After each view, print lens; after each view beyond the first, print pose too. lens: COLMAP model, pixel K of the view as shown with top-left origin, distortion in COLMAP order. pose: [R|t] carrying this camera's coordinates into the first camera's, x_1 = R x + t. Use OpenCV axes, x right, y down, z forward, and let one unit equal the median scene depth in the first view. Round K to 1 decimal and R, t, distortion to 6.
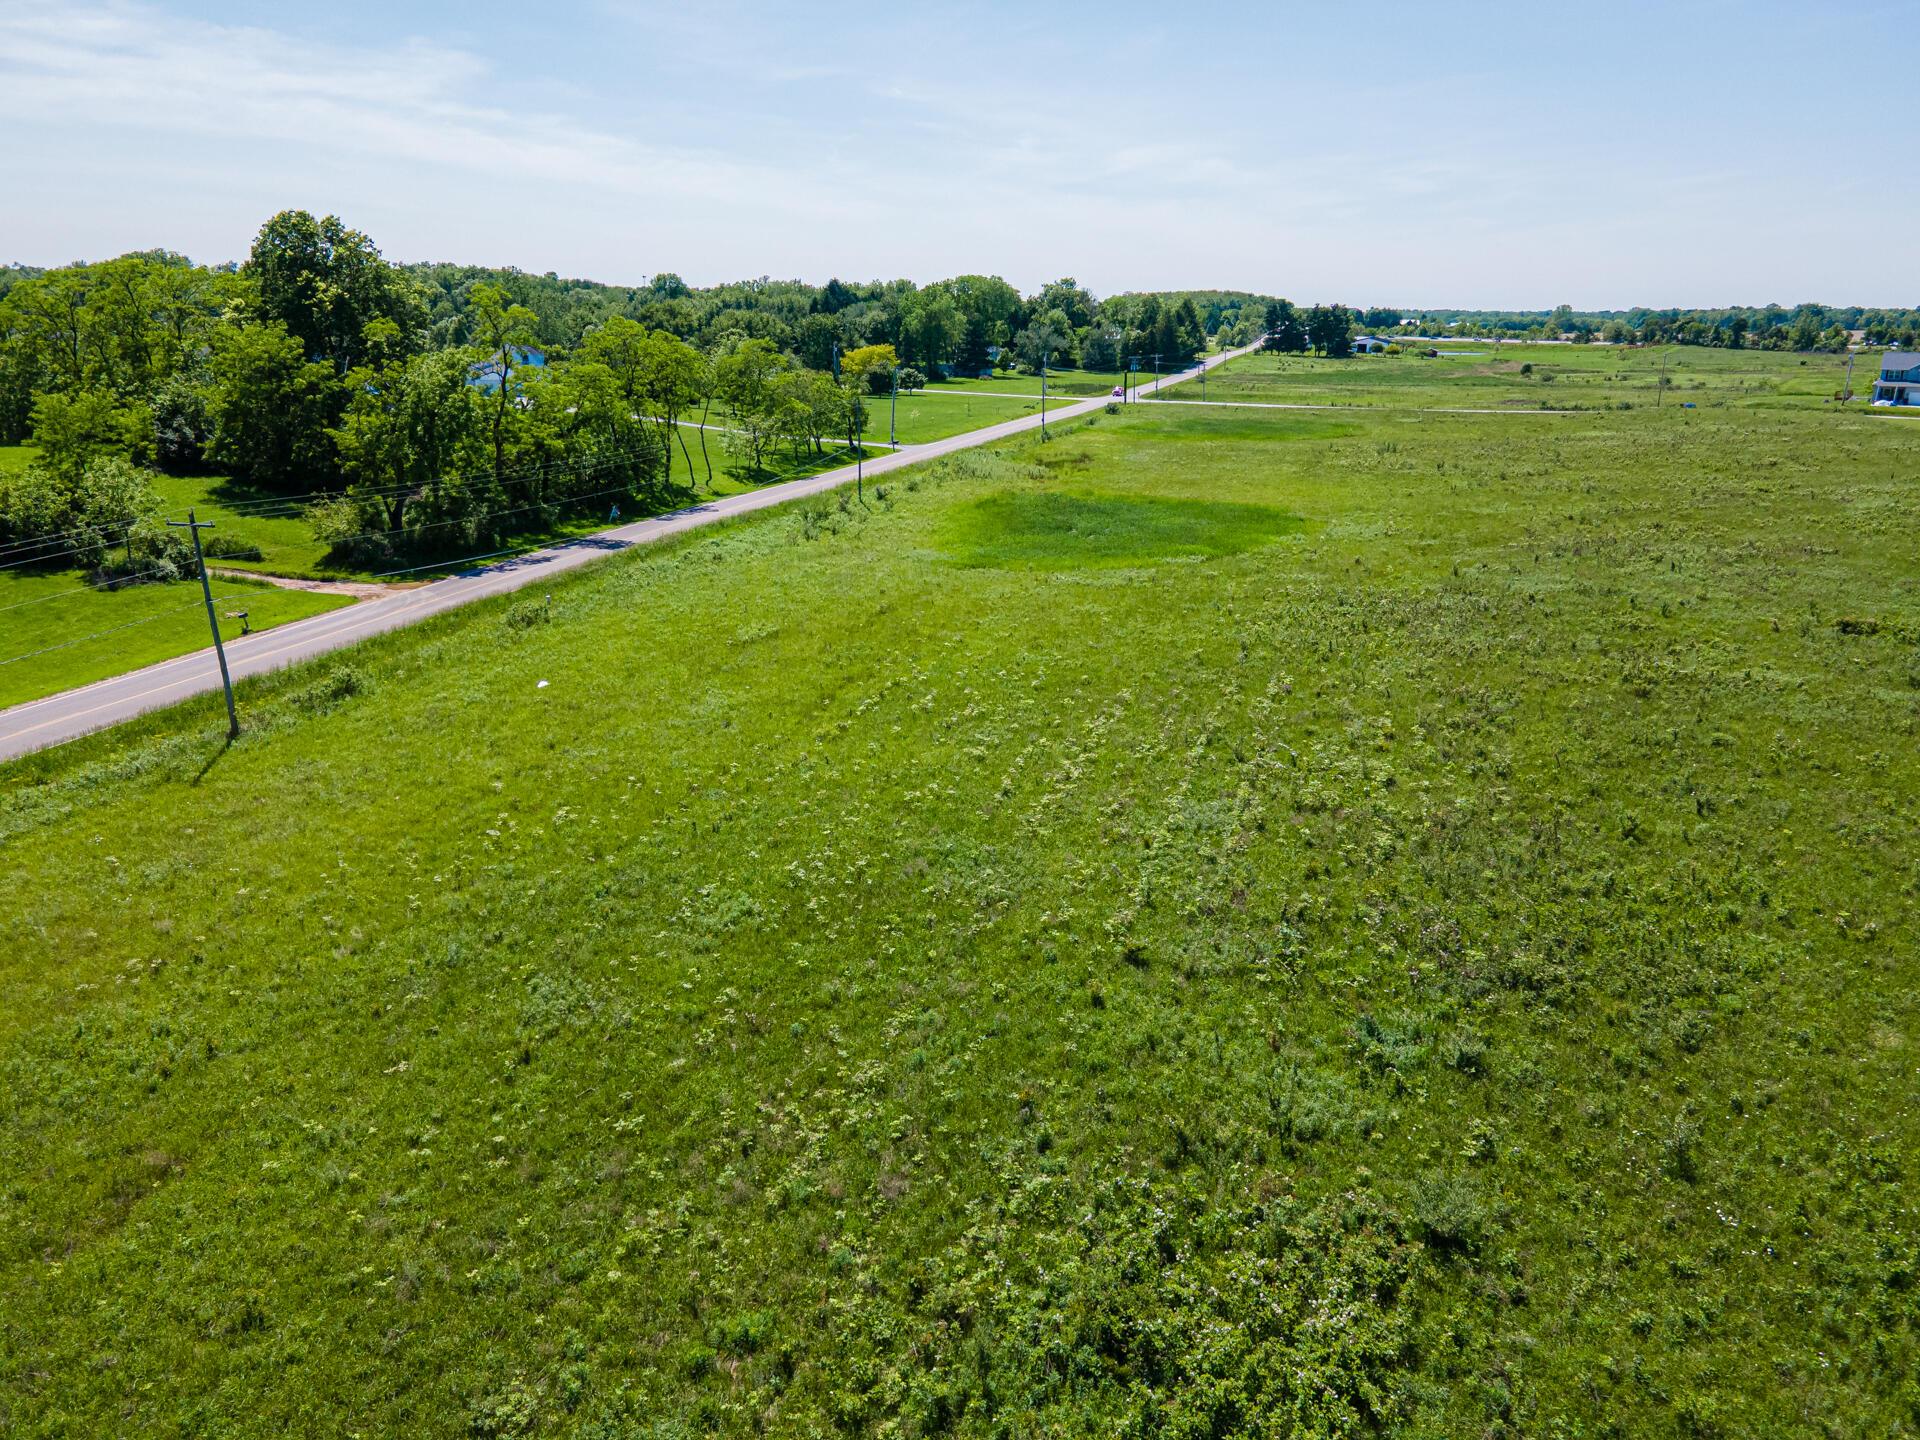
lens RADIAL K [[1362.8, 0, 933.0], [0, 1362.8, 715.9], [0, 0, 1]] dist [0.002150, 0.062729]
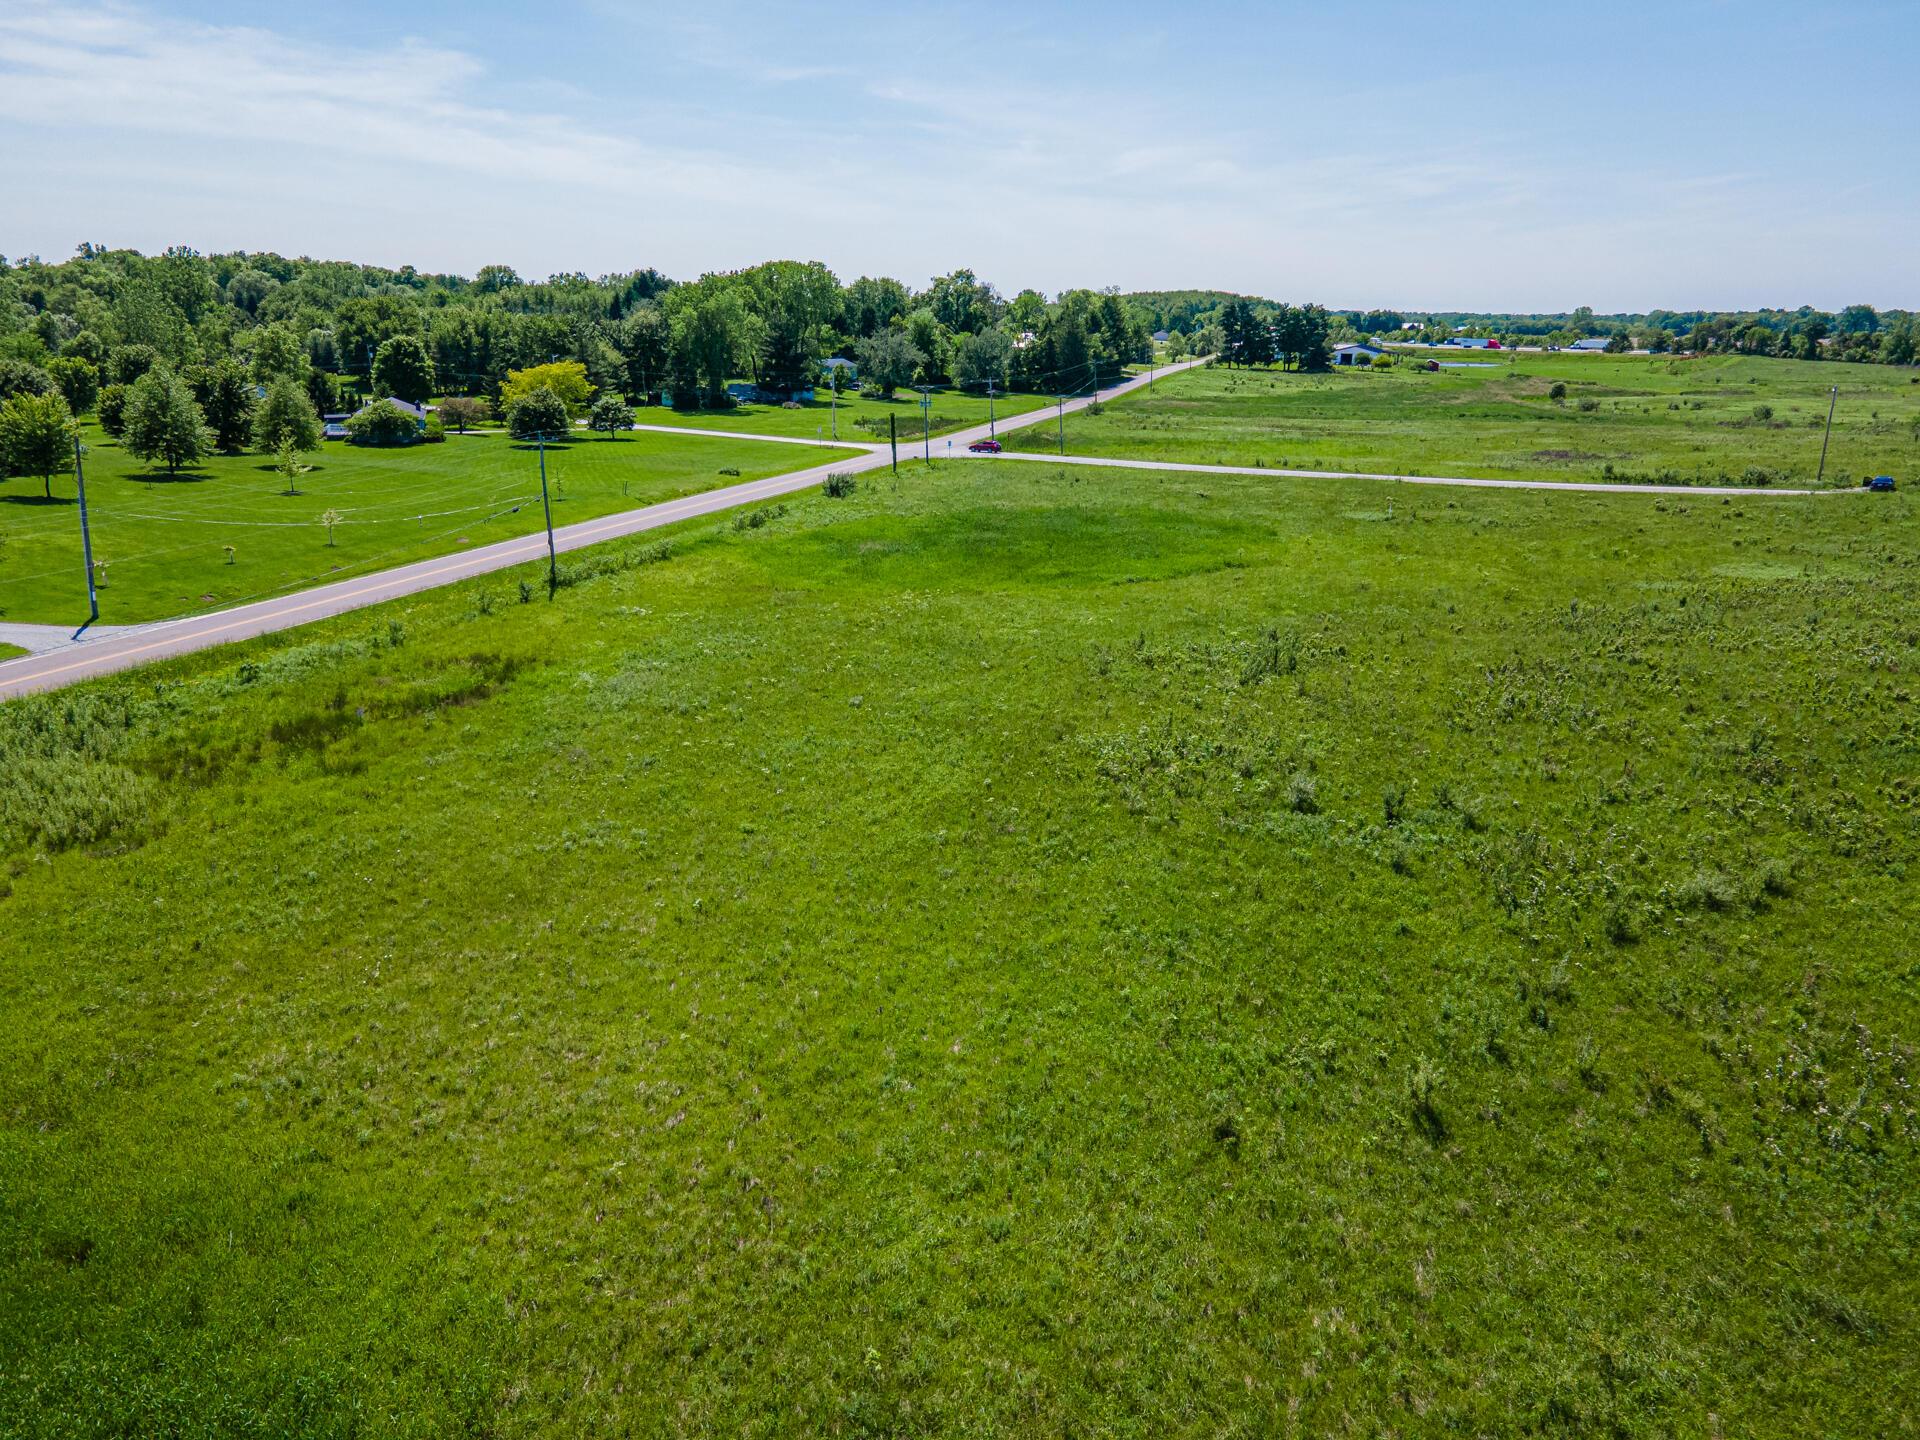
lens RADIAL K [[1401.6, 0, 926.1], [0, 1401.6, 722.2], [0, 0, 1]] dist [0.006853, 0.055373]
pose [[0.999999, 0.001168, -0.000284, 0.074540], [-0.001169, 0.999986, -0.005140, -0.056027], [0.000278, 0.005140, 0.999987, 0.191530]]
